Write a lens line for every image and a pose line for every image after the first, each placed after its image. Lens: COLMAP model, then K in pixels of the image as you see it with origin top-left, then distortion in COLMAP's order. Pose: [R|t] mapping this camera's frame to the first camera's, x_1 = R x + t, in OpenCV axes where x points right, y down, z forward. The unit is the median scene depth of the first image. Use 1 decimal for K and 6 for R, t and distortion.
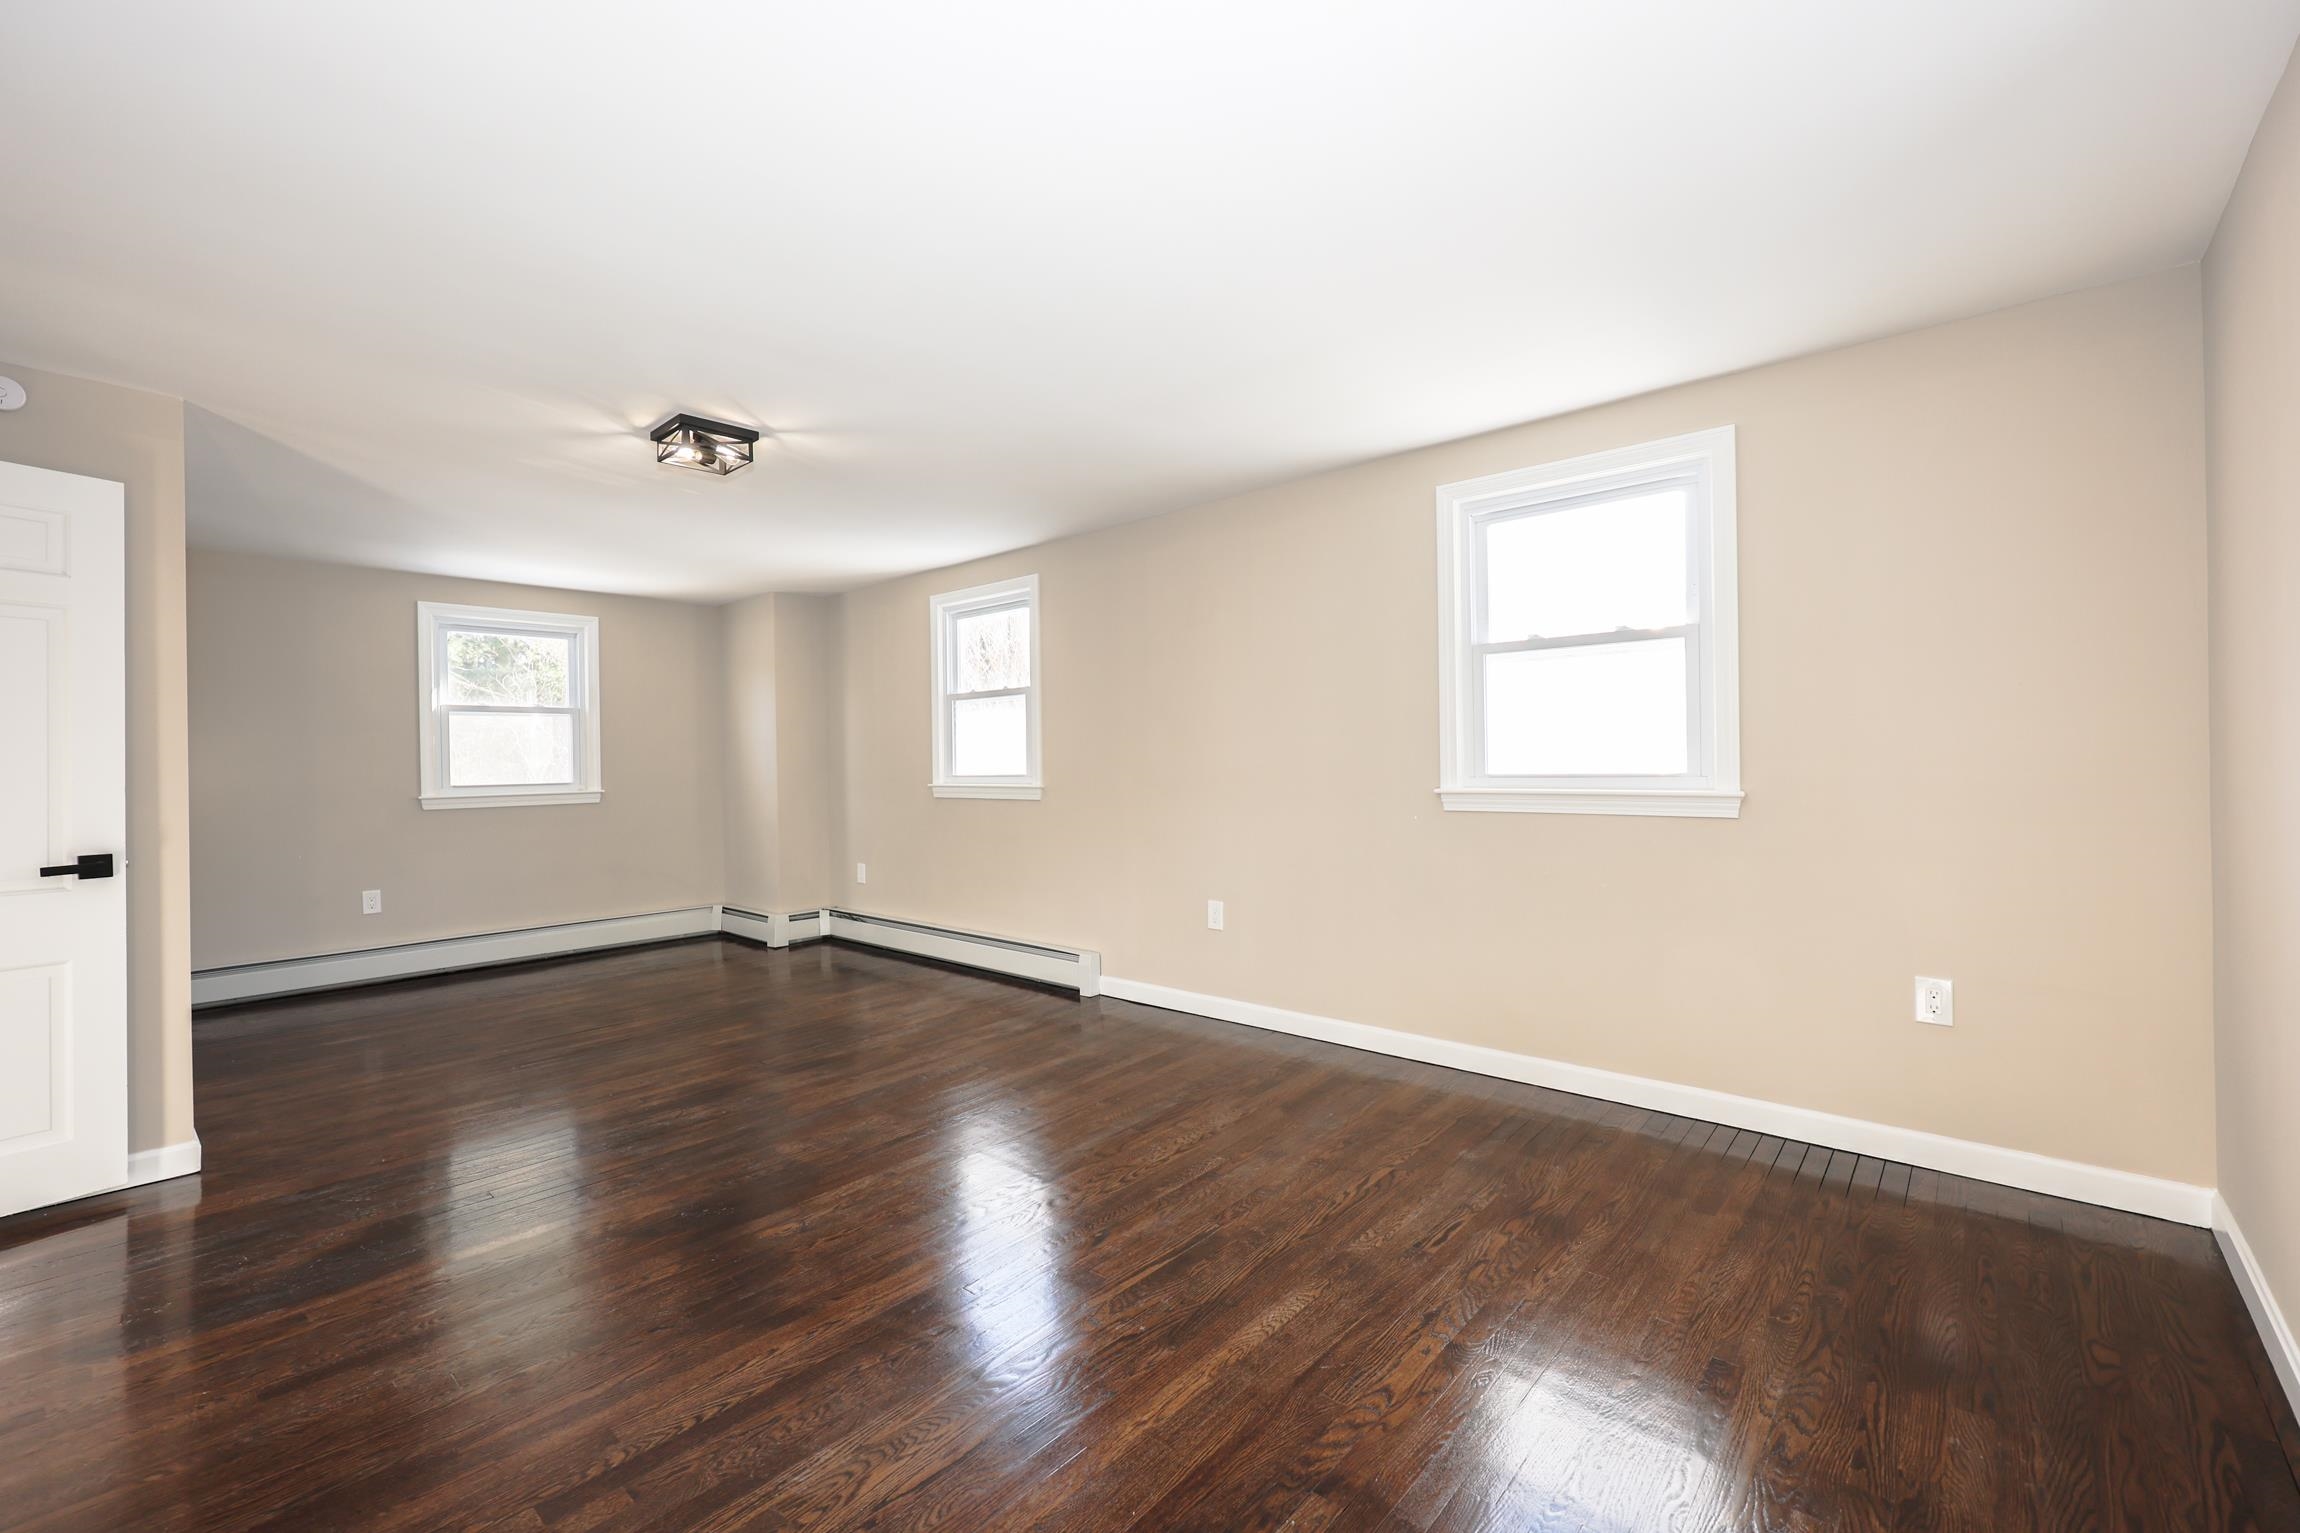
lens RADIAL K [[943.6, 0, 1170.8], [0, 943.6, 768.2], [0, 0, 1]] dist [-0.002180, -0.001018]
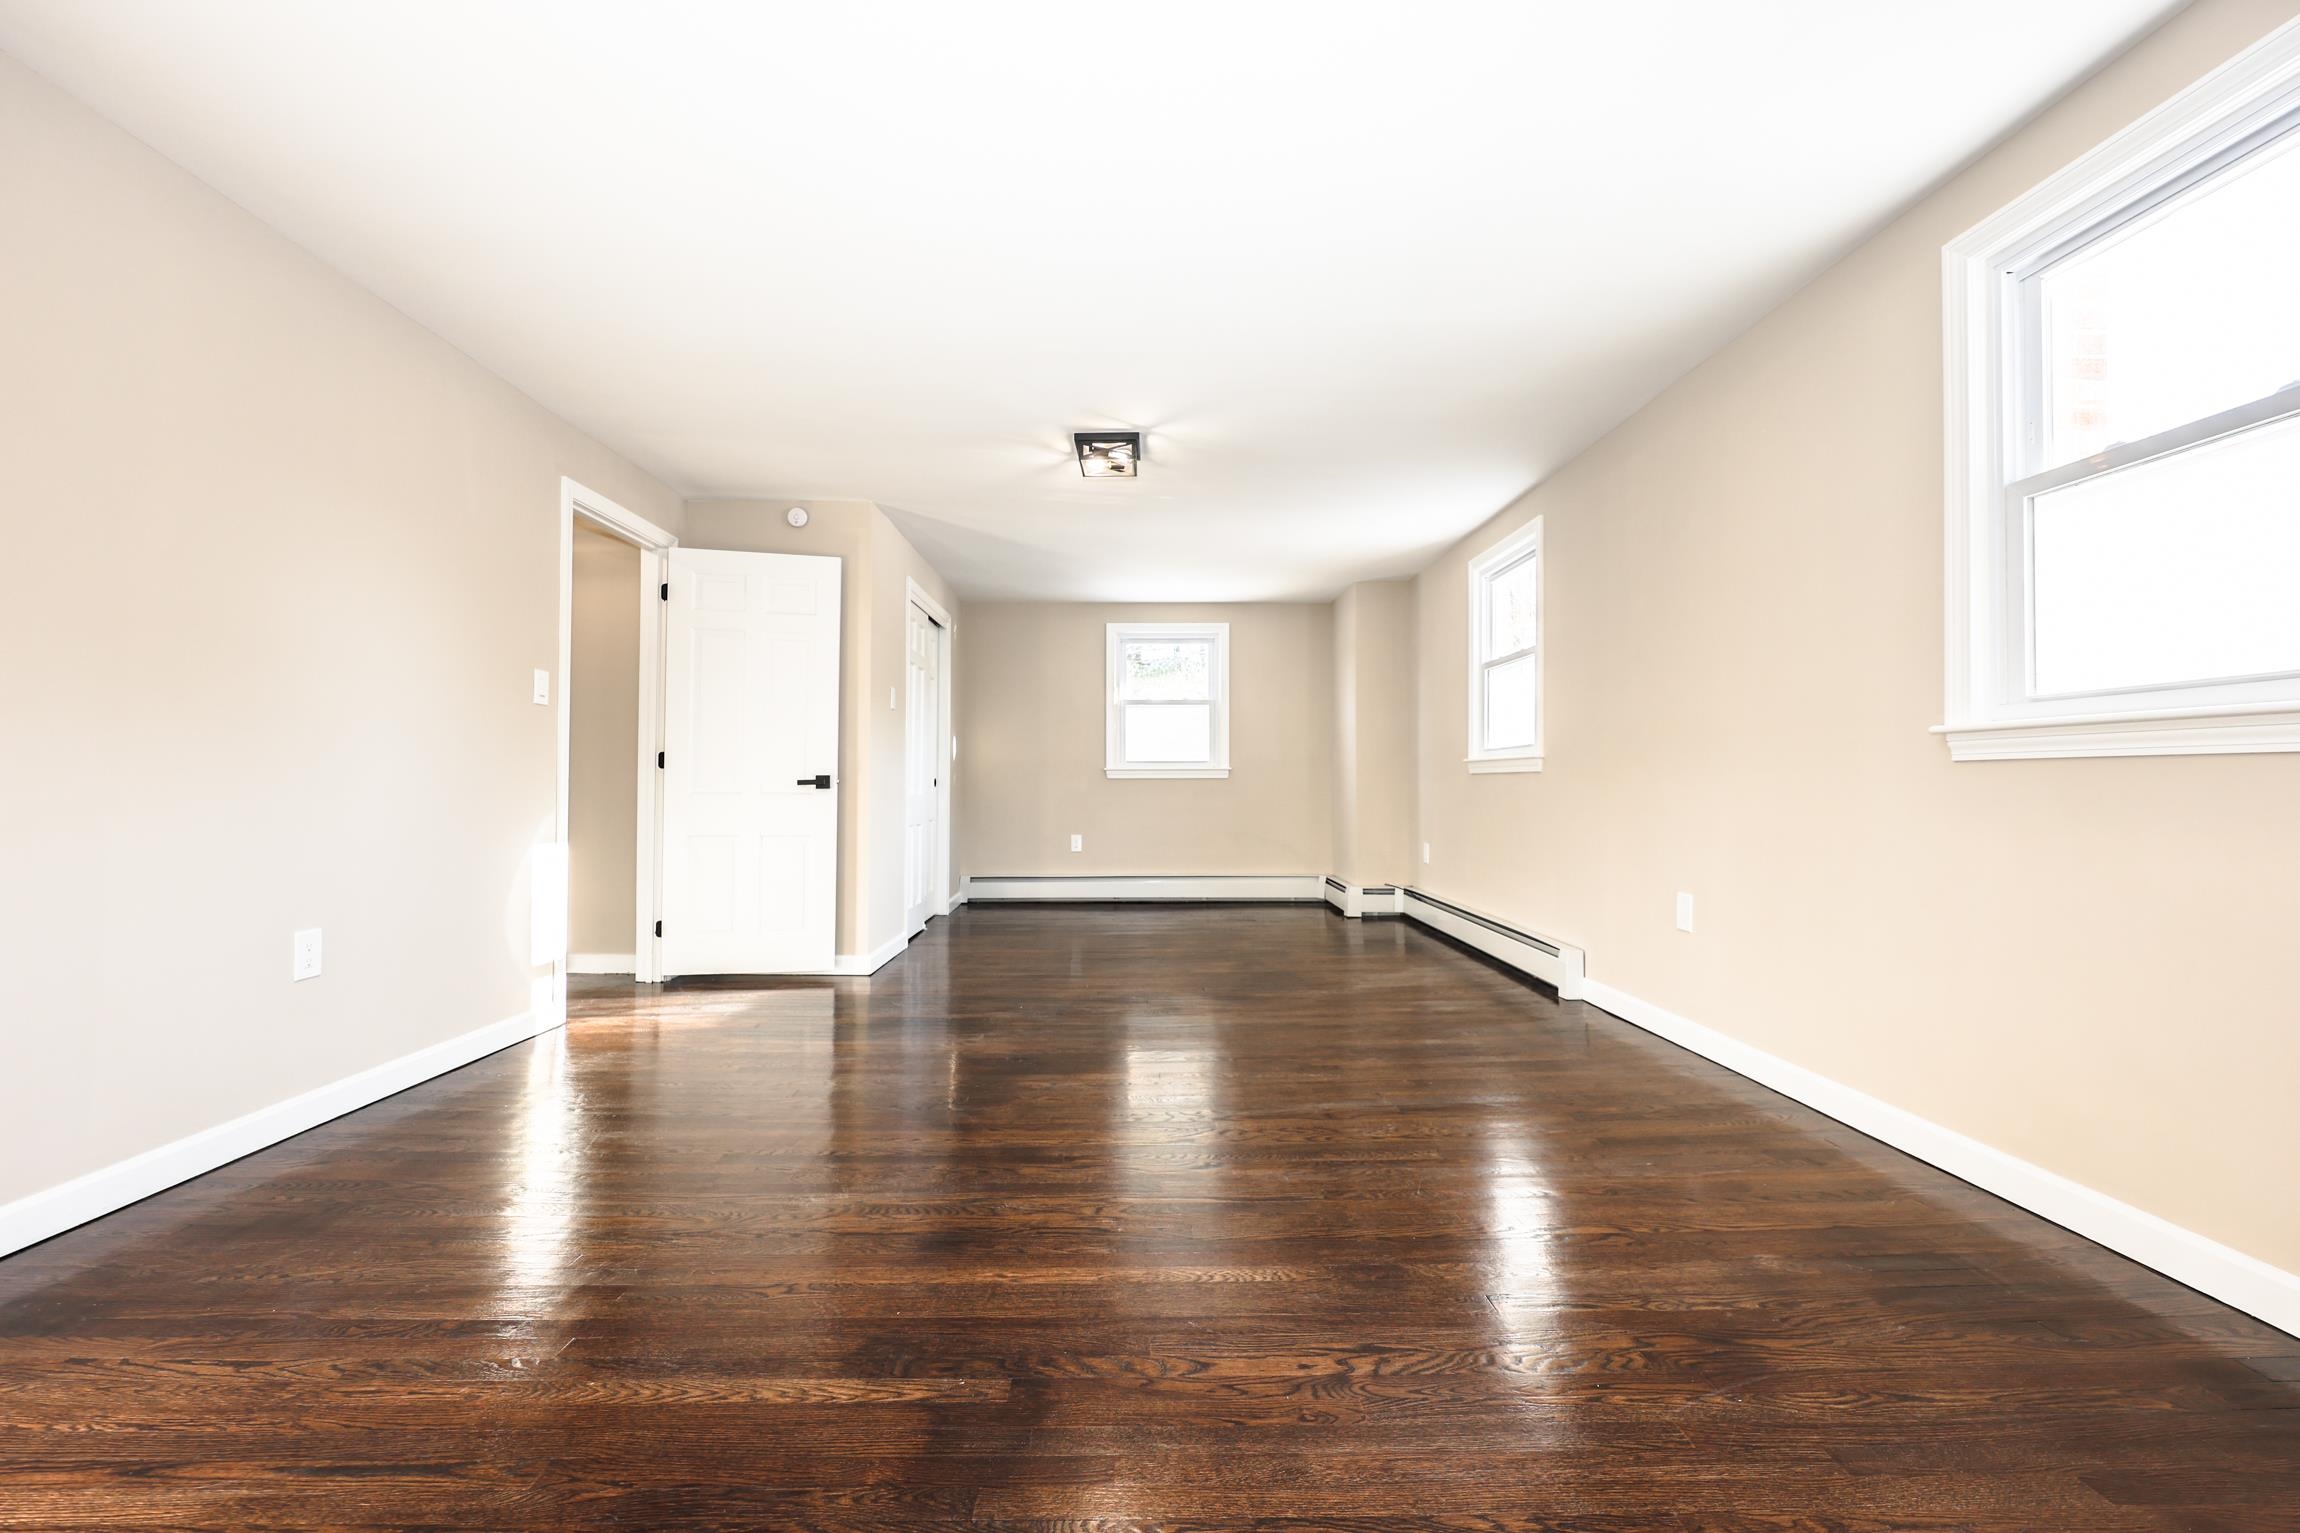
lens RADIAL K [[943.6, 0, 1105.9], [0, 943.6, 769.1], [0, 0, 1]] dist [-0.002180, -0.001018]
pose [[0.674364, 0.008766, -0.738347, 0.235188], [-0.012960, 0.999916, 0.000034, 0.036420], [0.738285, 0.009546, 0.674421, 0.105664]]
